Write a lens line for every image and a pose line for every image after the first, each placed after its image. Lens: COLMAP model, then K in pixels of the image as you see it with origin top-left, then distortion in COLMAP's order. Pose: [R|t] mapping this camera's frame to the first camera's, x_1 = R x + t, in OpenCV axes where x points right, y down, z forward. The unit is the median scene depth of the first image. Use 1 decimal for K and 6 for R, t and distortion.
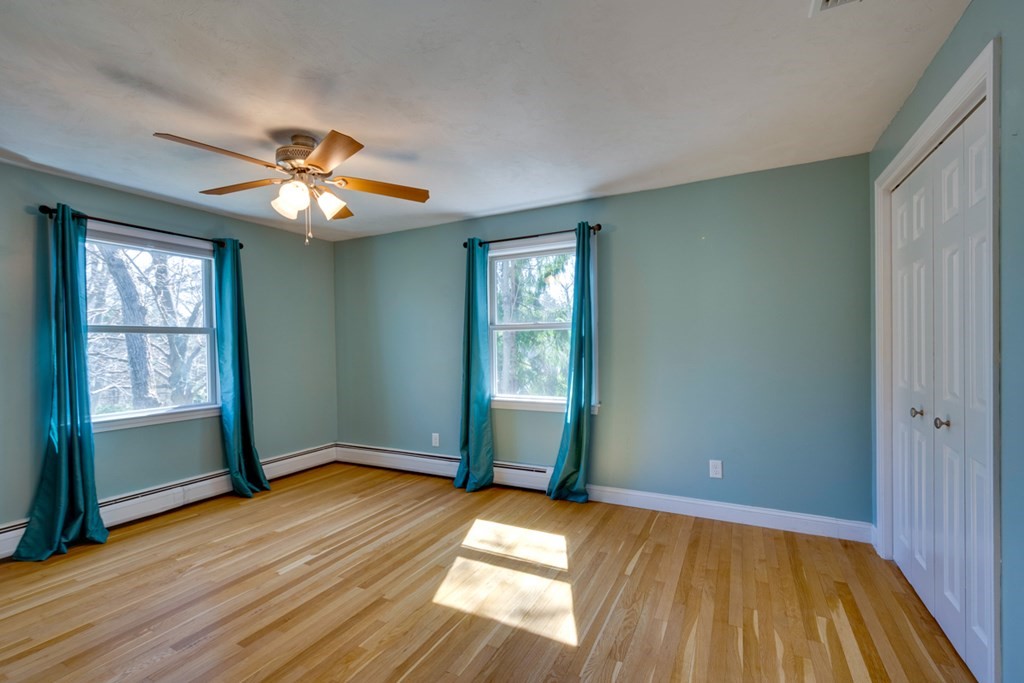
lens RADIAL K [[446.9, 0, 514.7], [0, 446.9, 342.6], [0, 0, 1]] dist [-0.004004, -0.000237]
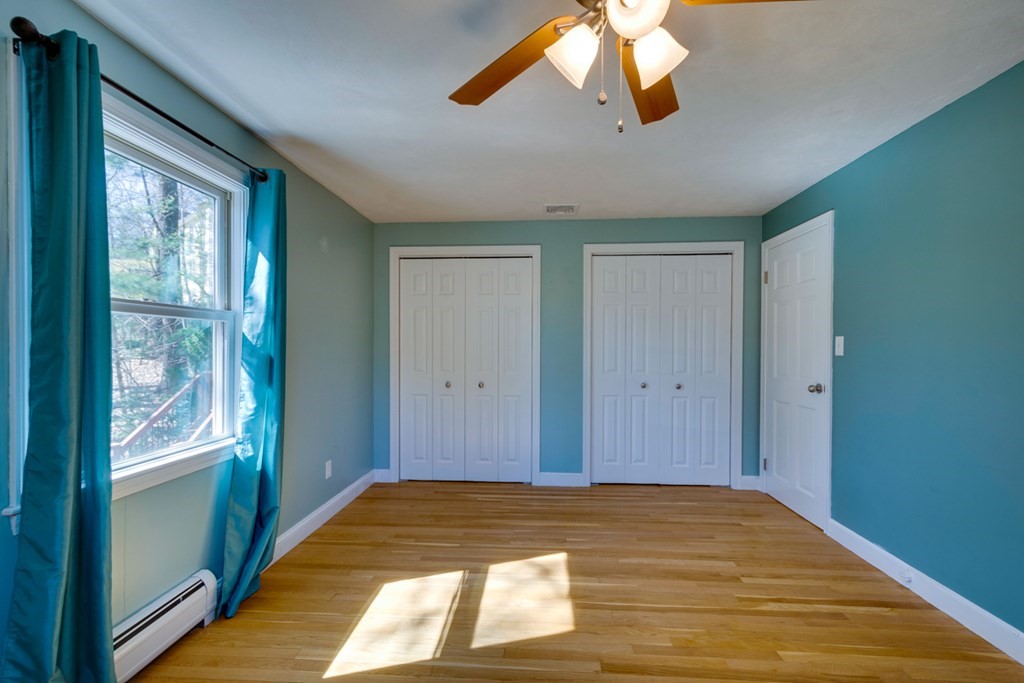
lens RADIAL K [[446.9, 0, 510.7], [0, 446.9, 345.1], [0, 0, 1]] dist [-0.004004, -0.000237]
pose [[-0.393843, 0.017972, 0.919002, -0.856889], [0.006403, 0.999838, -0.016809, 0.019002], [-0.919156, -0.000736, -0.393894, 1.301984]]
